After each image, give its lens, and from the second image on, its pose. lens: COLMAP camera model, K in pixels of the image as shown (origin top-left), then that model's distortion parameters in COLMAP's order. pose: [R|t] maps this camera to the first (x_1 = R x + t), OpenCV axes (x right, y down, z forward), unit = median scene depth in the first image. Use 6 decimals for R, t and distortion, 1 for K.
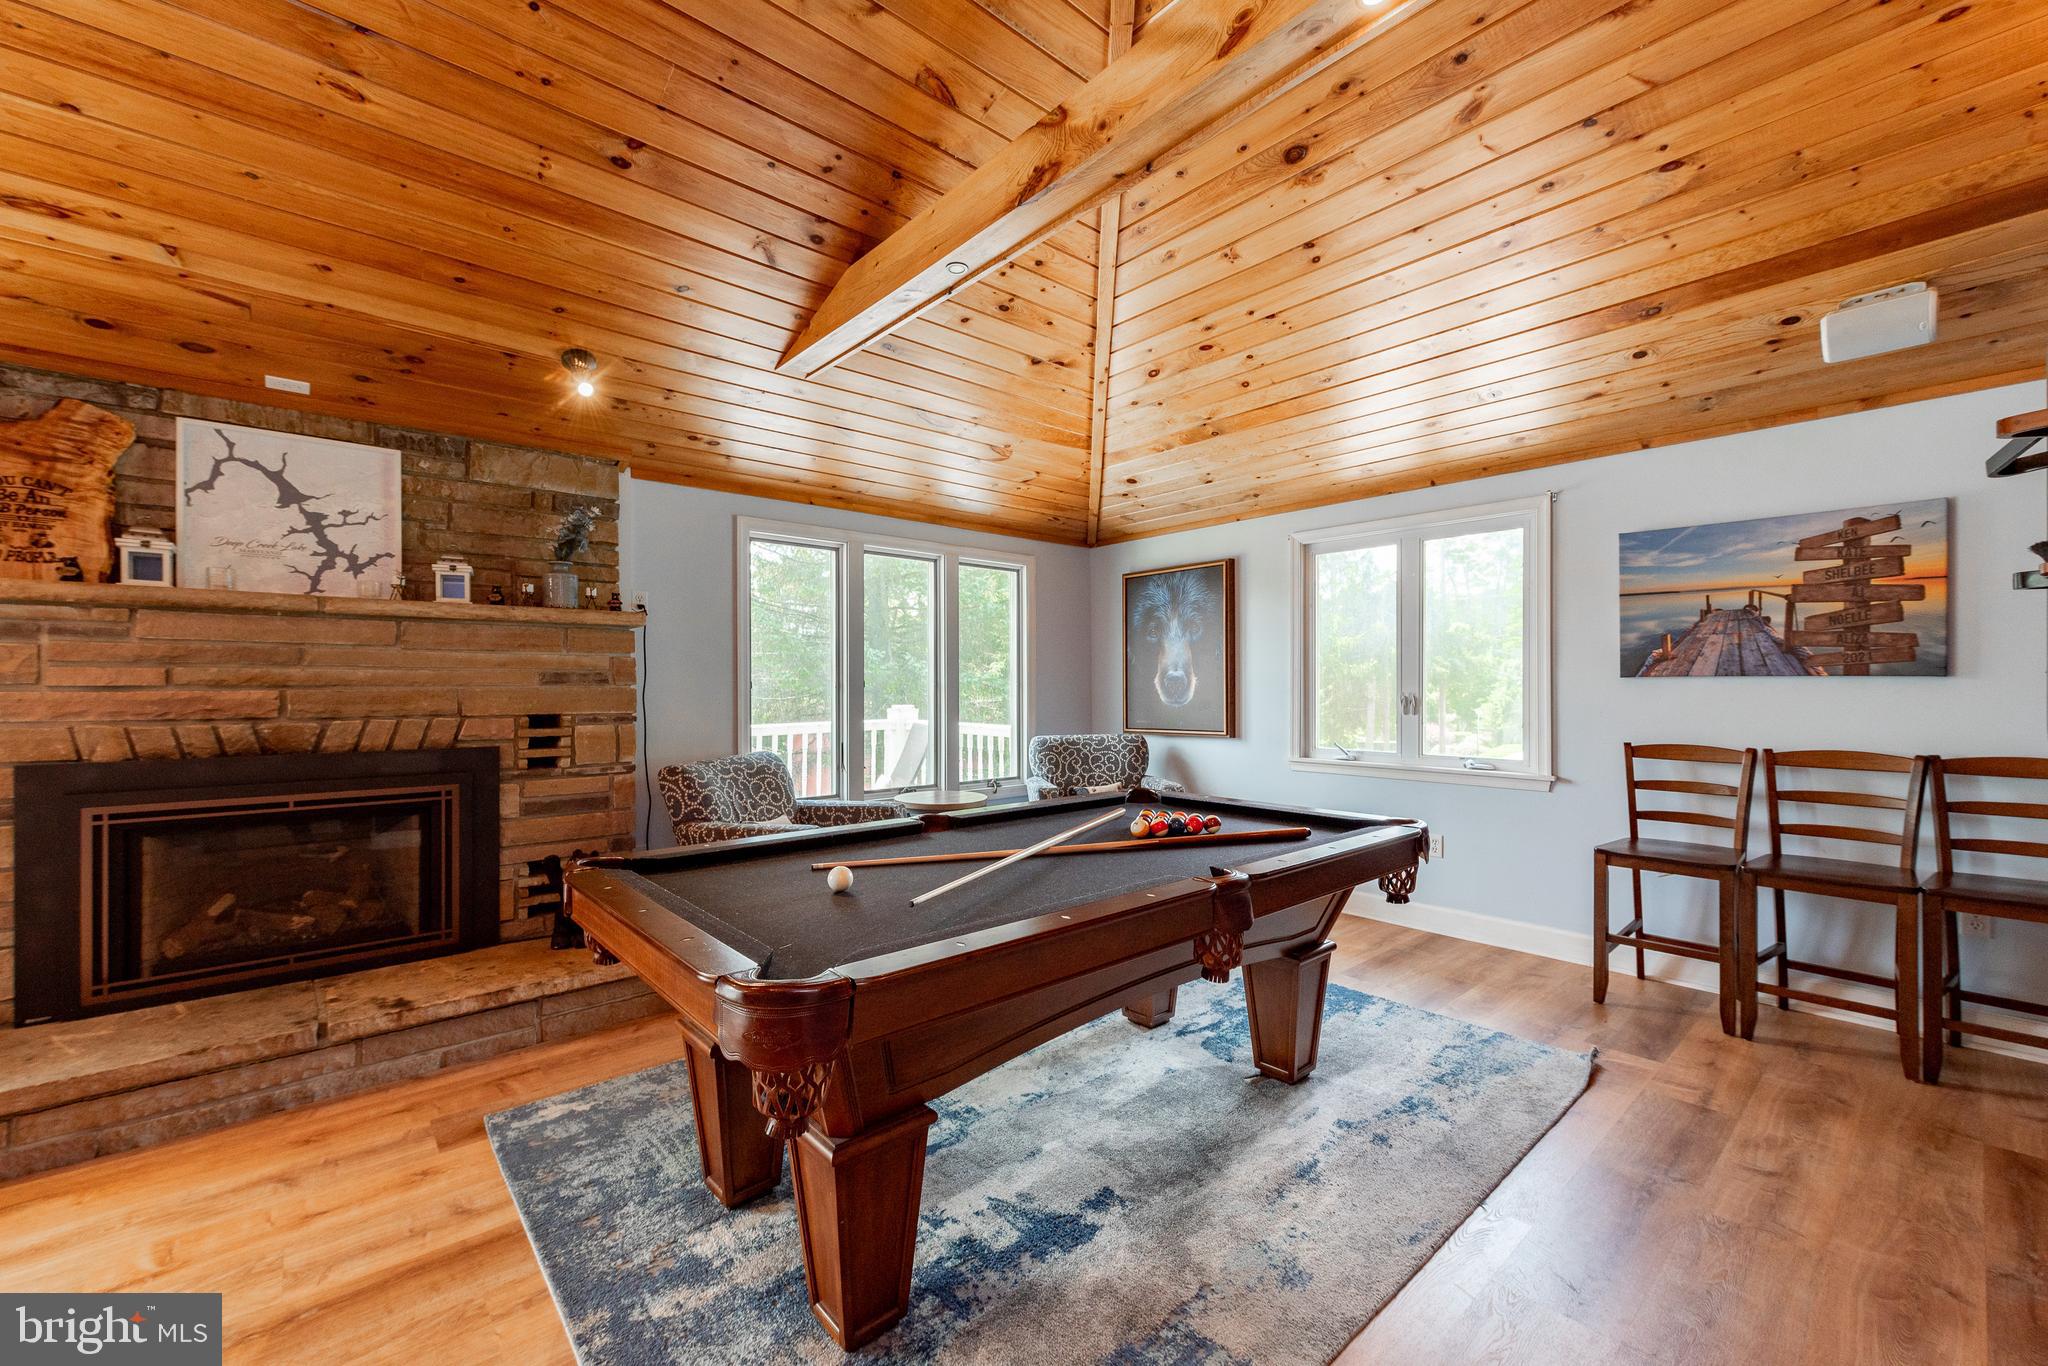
lens RADIAL K [[832.1, 0, 1012.4], [0, 832.1, 692.4], [0, 0, 1]] dist [0.002749, 0.000294]
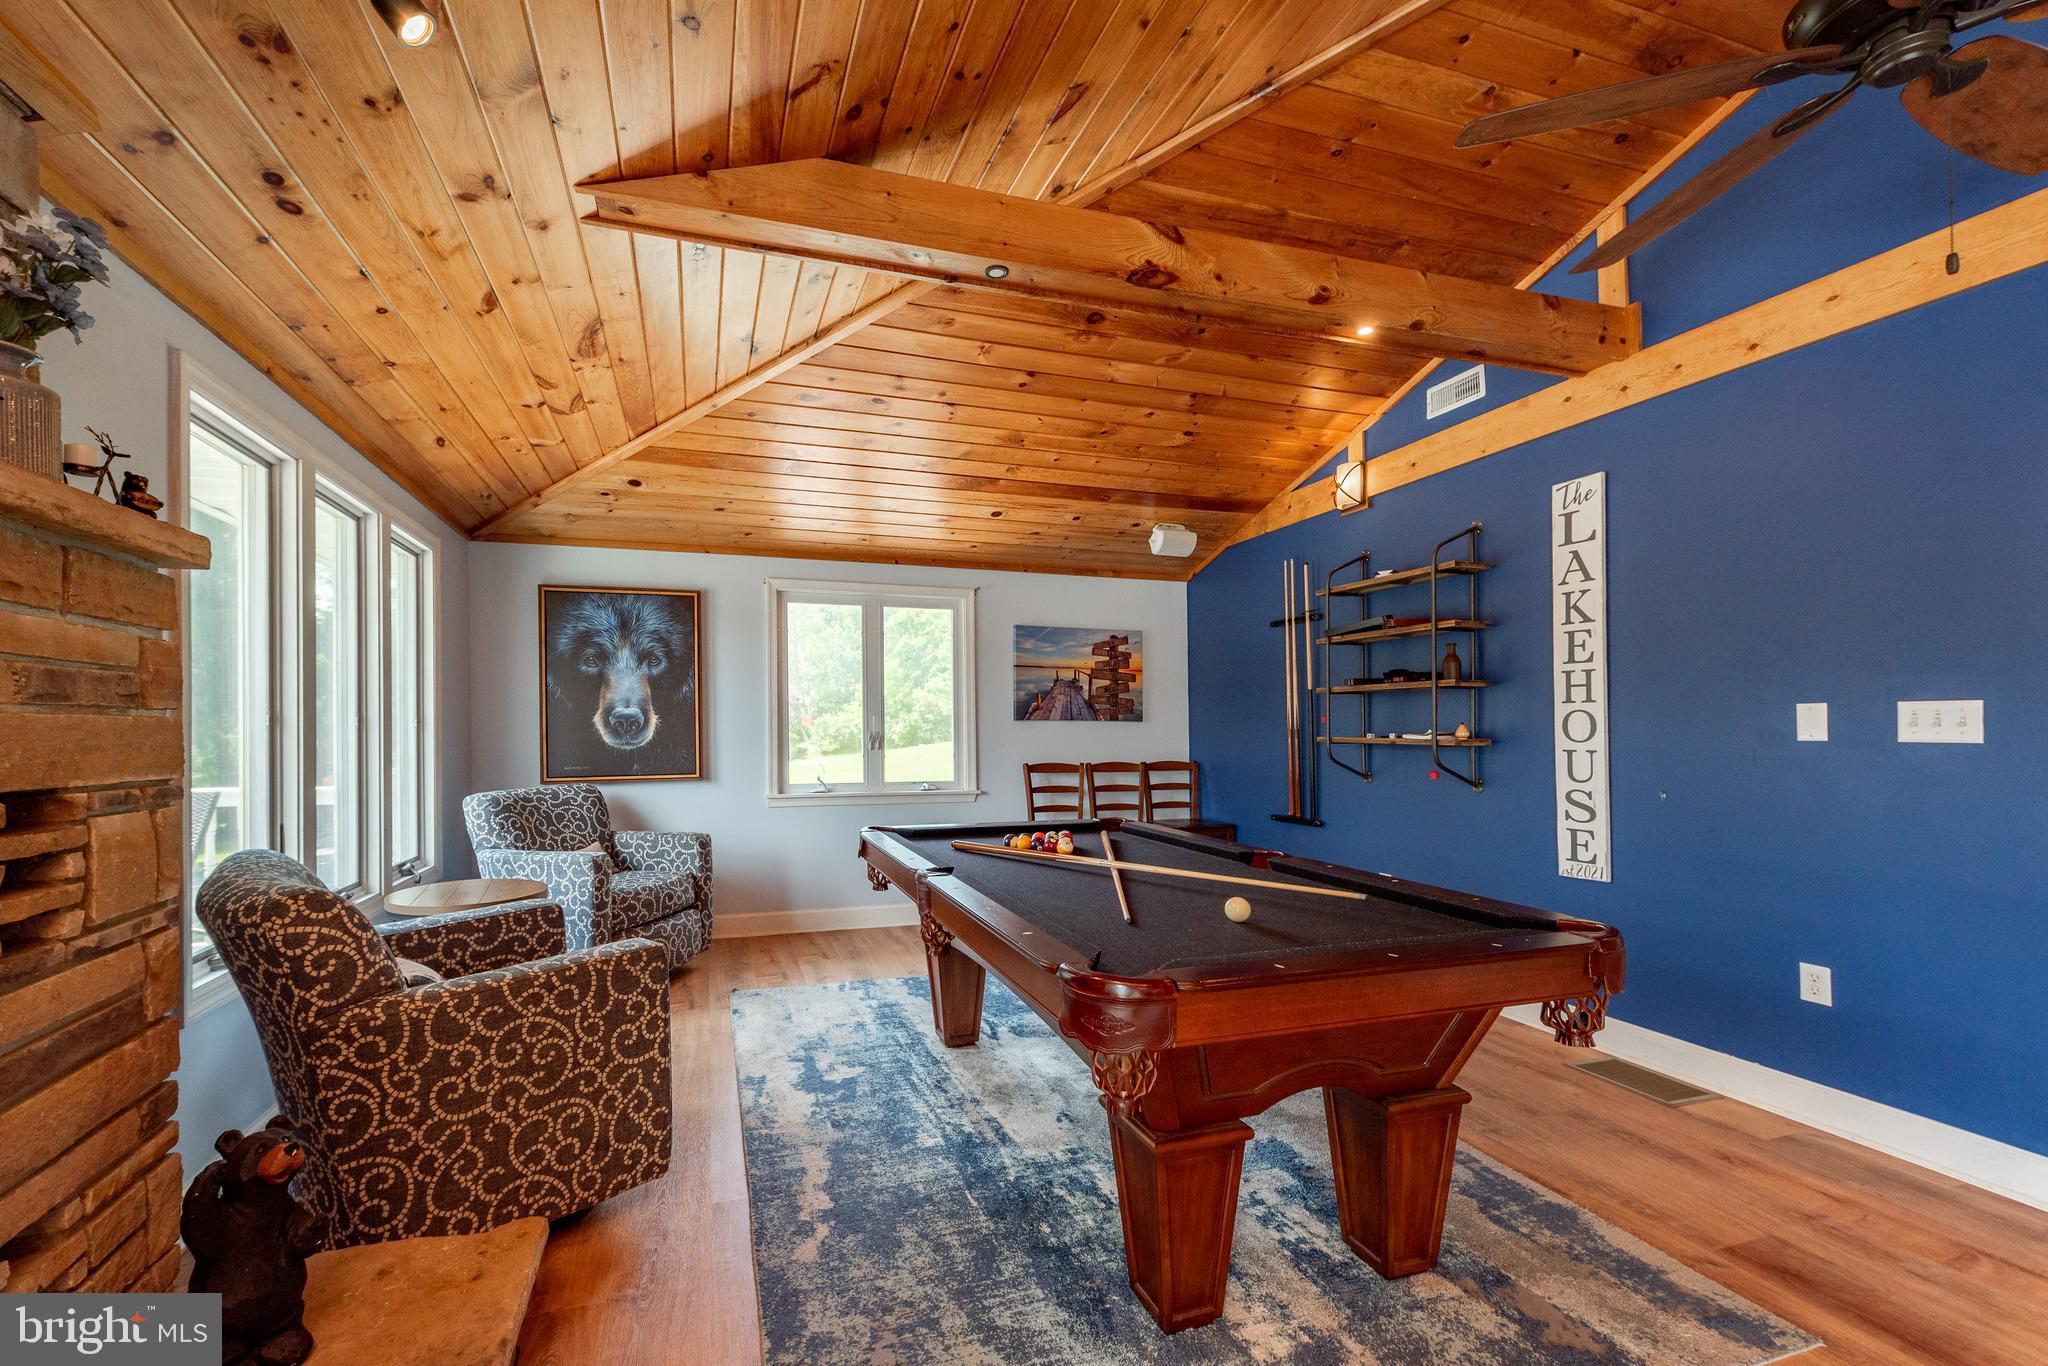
lens RADIAL K [[832.1, 0, 961.7], [0, 832.1, 721.4], [0, 0, 1]] dist [0.002749, 0.000294]
pose [[0.400397, 0.010874, 0.916277, -0.745073], [0.006805, 0.999867, -0.014840, 0.005866], [-0.916317, 0.012178, 0.400269, 0.531174]]
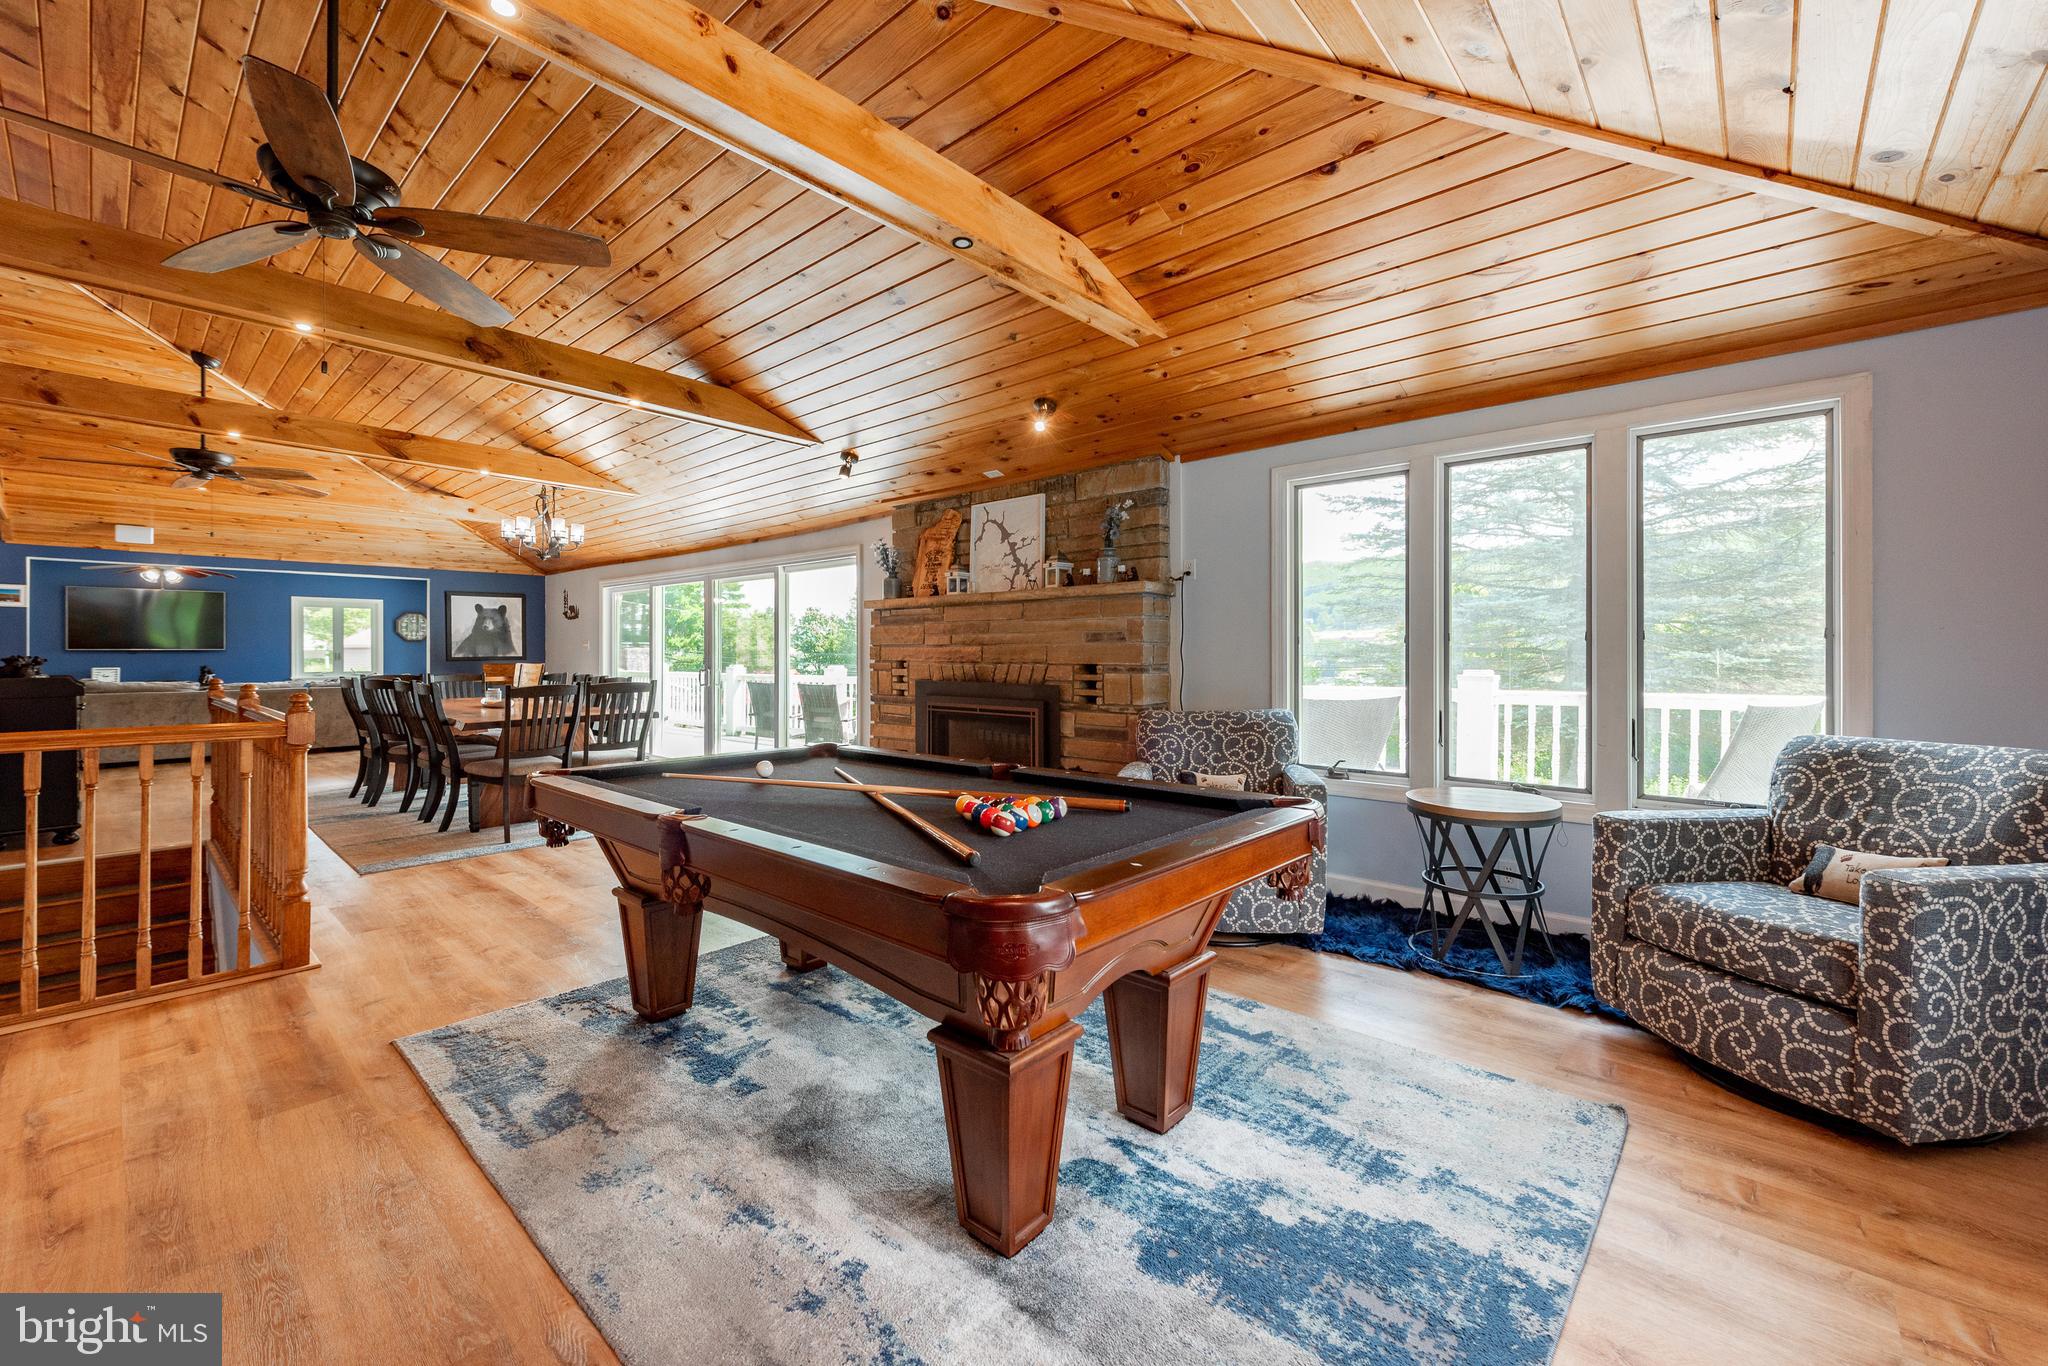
lens RADIAL K [[832.1, 0, 1007.3], [0, 832.1, 636.7], [0, 0, 1]] dist [0.002749, 0.000294]
pose [[0.106253, -0.019371, -0.994150, 0.784813], [-0.004394, 0.999791, -0.019950, 0.010223], [0.994329, 0.006488, 0.106145, 0.748760]]
